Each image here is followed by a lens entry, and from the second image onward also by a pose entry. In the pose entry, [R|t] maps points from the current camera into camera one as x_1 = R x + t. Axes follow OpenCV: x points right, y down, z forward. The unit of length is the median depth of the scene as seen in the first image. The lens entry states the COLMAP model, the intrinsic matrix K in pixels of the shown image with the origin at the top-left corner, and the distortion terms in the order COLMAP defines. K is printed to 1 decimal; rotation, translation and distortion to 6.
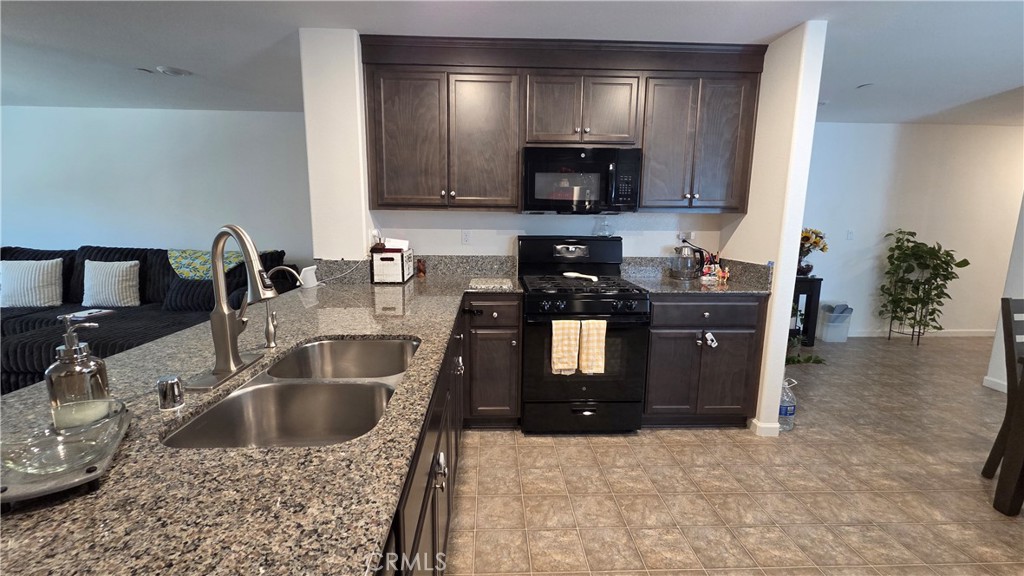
lens RADIAL K [[420.1, 0, 508.7], [0, 420.1, 284.2], [0, 0, 1]] dist [-0.000759, 0.000067]
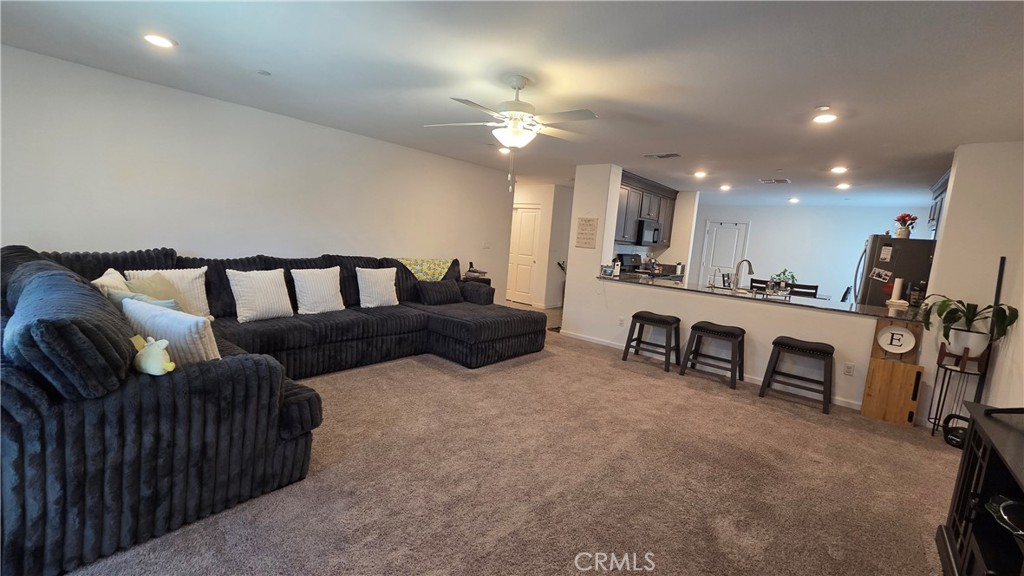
lens RADIAL K [[420.1, 0, 508.7], [0, 420.1, 284.2], [0, 0, 1]] dist [-0.000759, 0.000067]
pose [[0.678001, -0.041722, 0.733876, -1.540148], [0.050594, 0.998669, 0.010034, -0.002386], [-0.733318, 0.030327, 0.679209, -0.071516]]
